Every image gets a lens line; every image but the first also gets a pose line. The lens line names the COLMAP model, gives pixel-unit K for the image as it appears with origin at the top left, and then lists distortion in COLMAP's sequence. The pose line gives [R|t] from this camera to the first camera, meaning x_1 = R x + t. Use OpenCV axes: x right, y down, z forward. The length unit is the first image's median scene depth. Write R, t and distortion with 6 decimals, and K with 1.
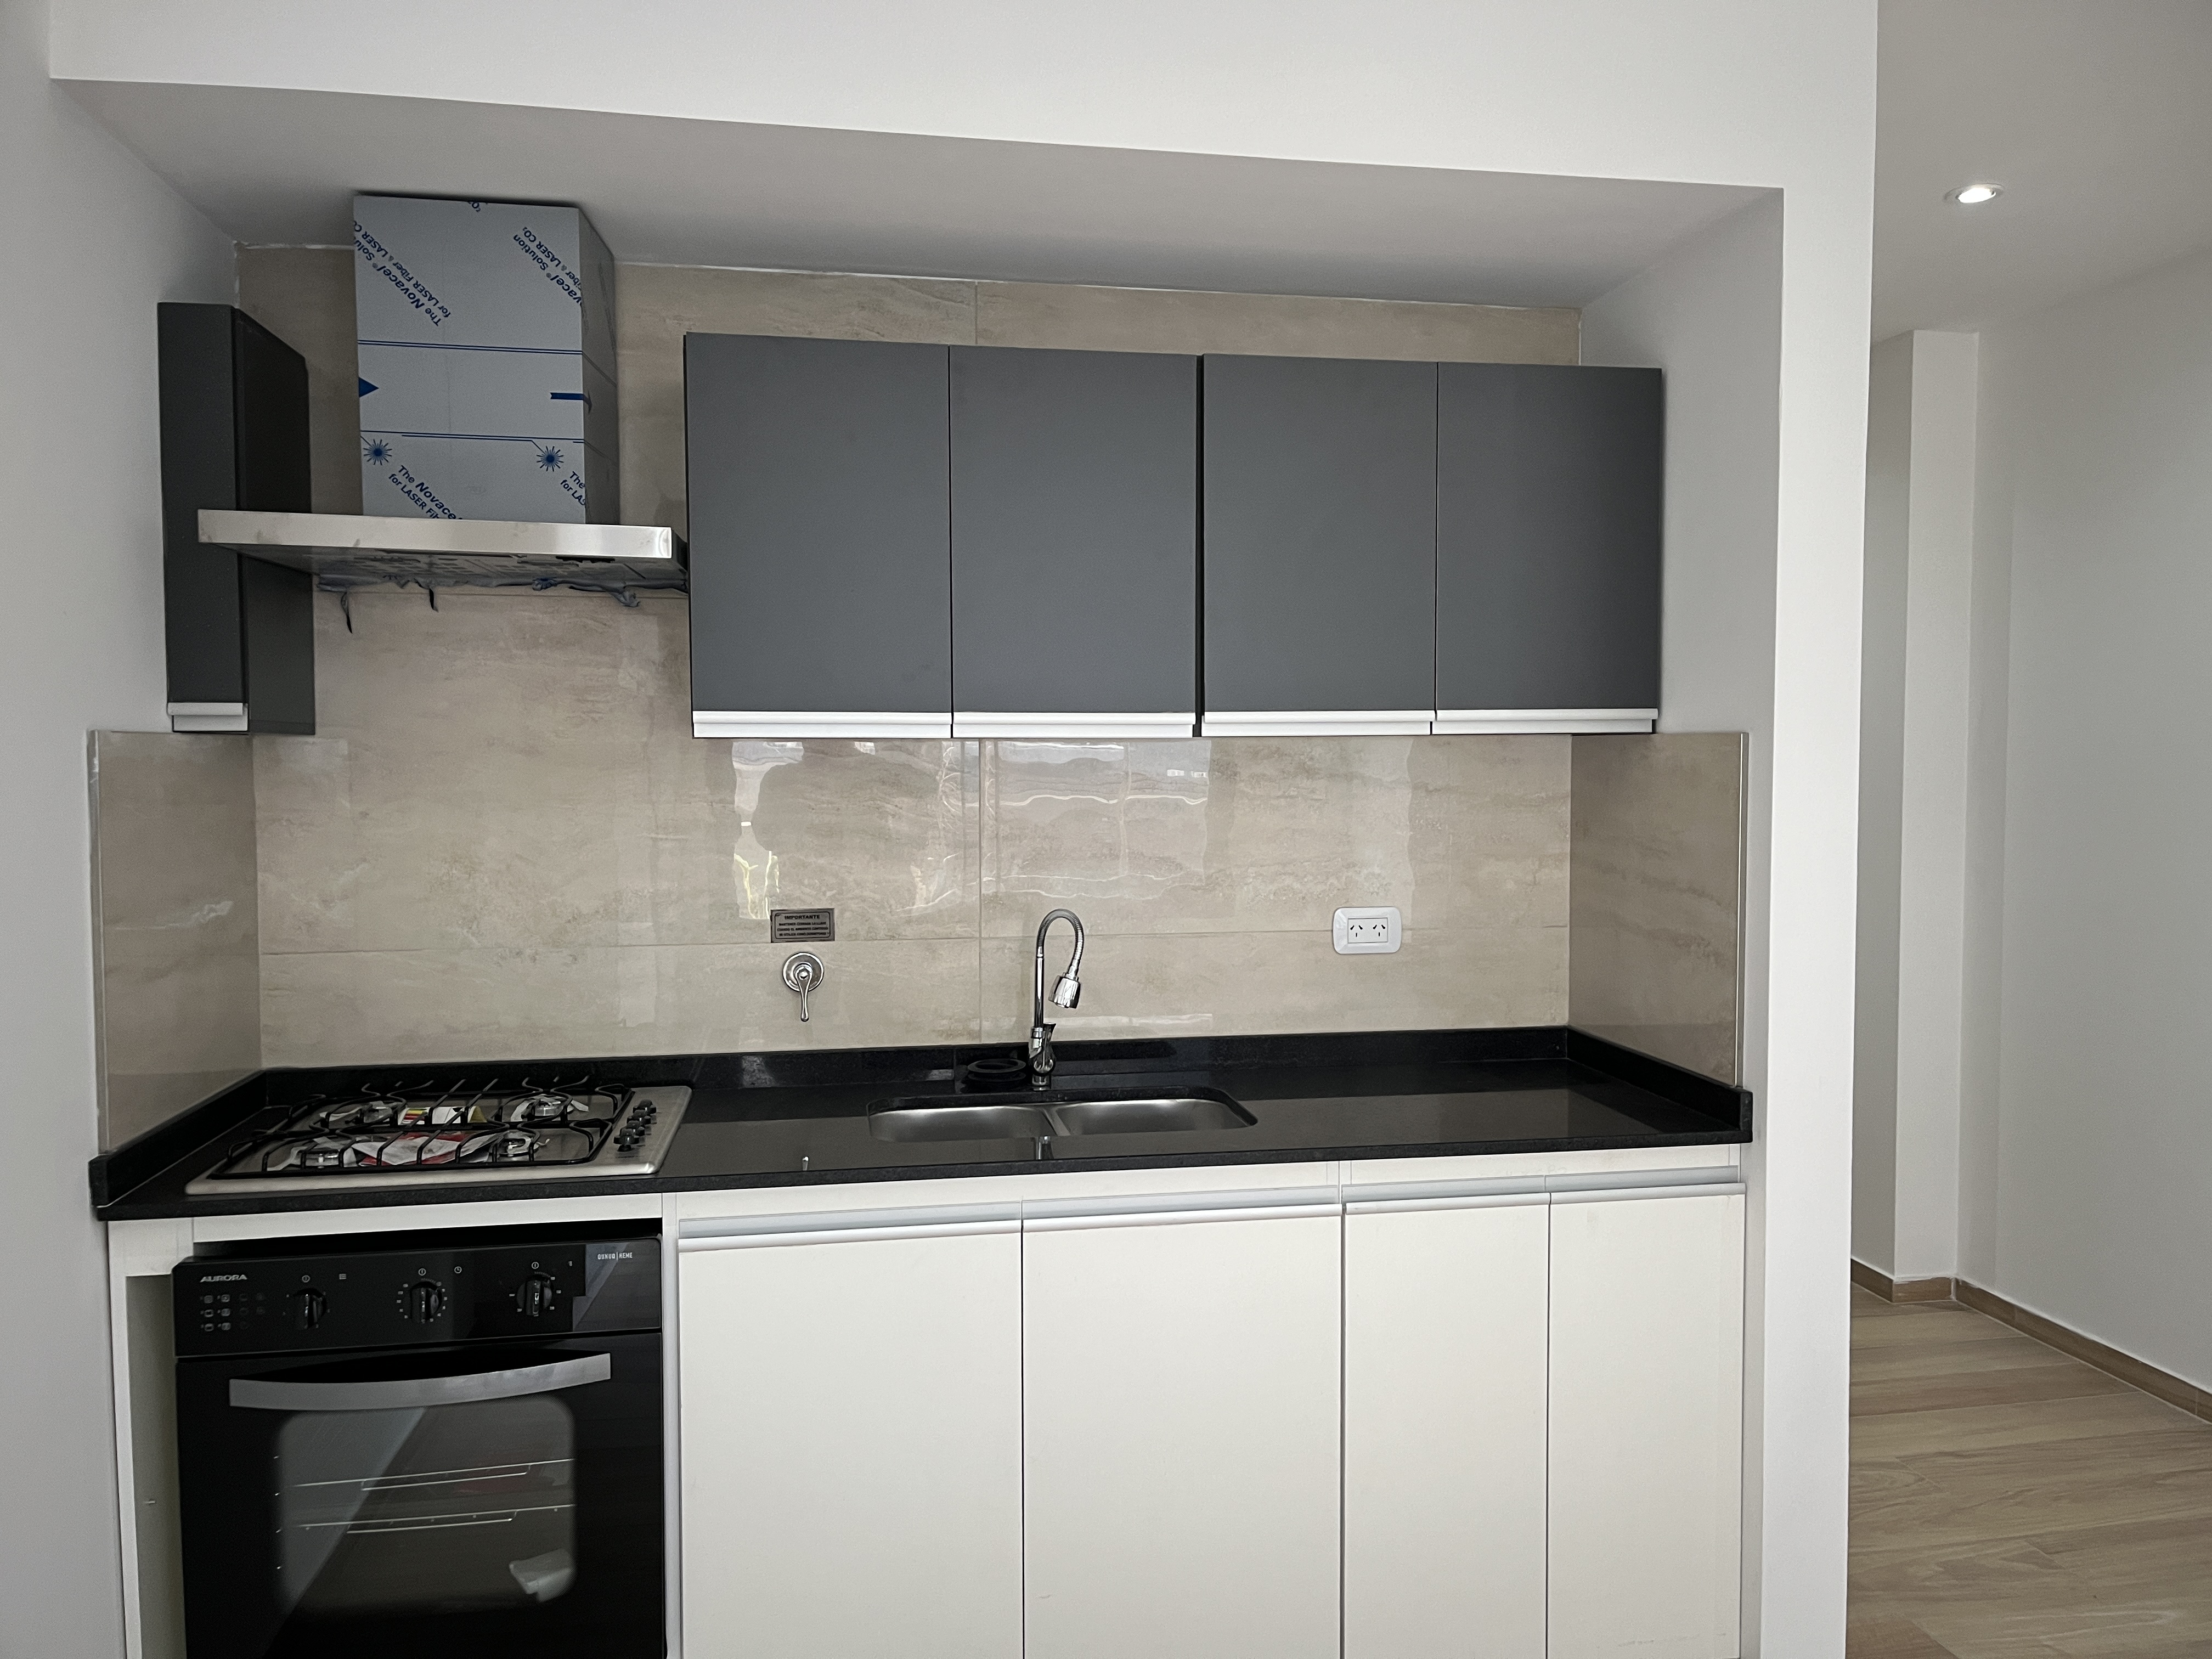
lens RADIAL K [[1660.4, 0, 1104.7], [0, 1660.4, 842.5], [0, 0, 1]] dist [0.072153, -0.095301]
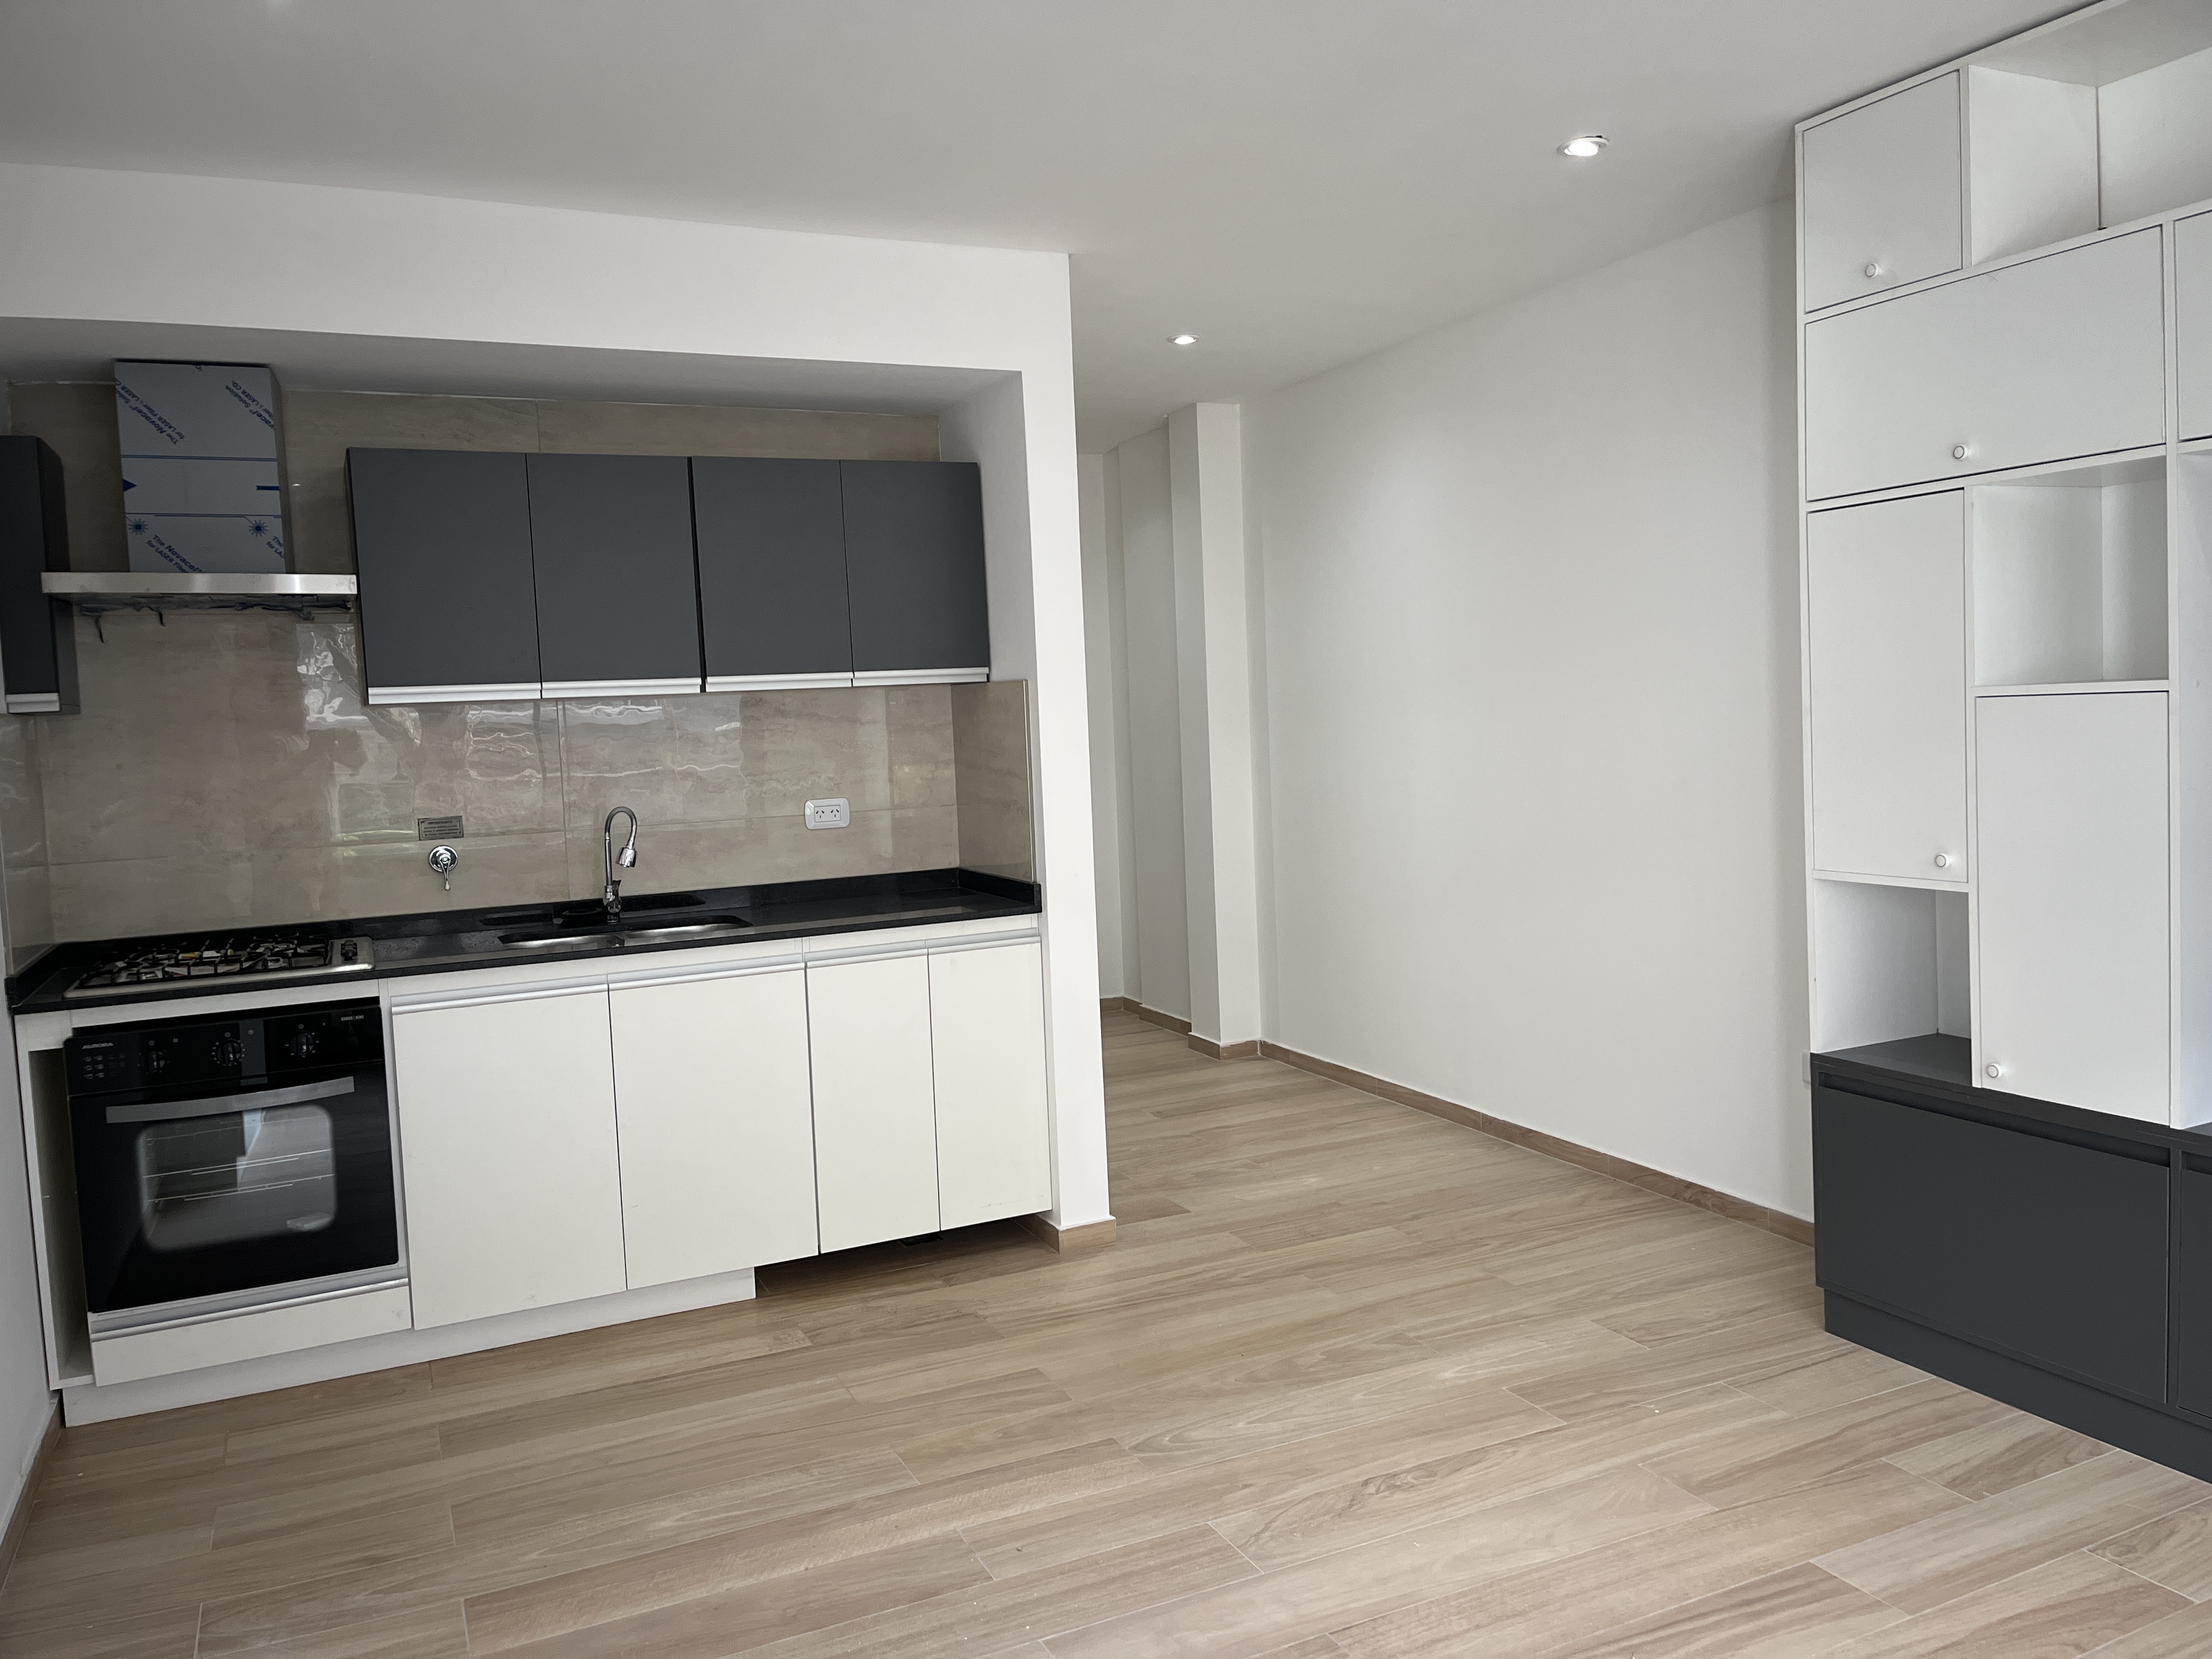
lens RADIAL K [[1660.4, 0, 1109.3], [0, 1660.4, 816.2], [0, 0, 1]] dist [0.072153, -0.095301]
pose [[0.963526, -0.056751, 0.261528, 0.005629], [0.054392, 0.998387, 0.016254, 0.051255], [-0.262029, -0.001437, 0.965059, -0.665210]]
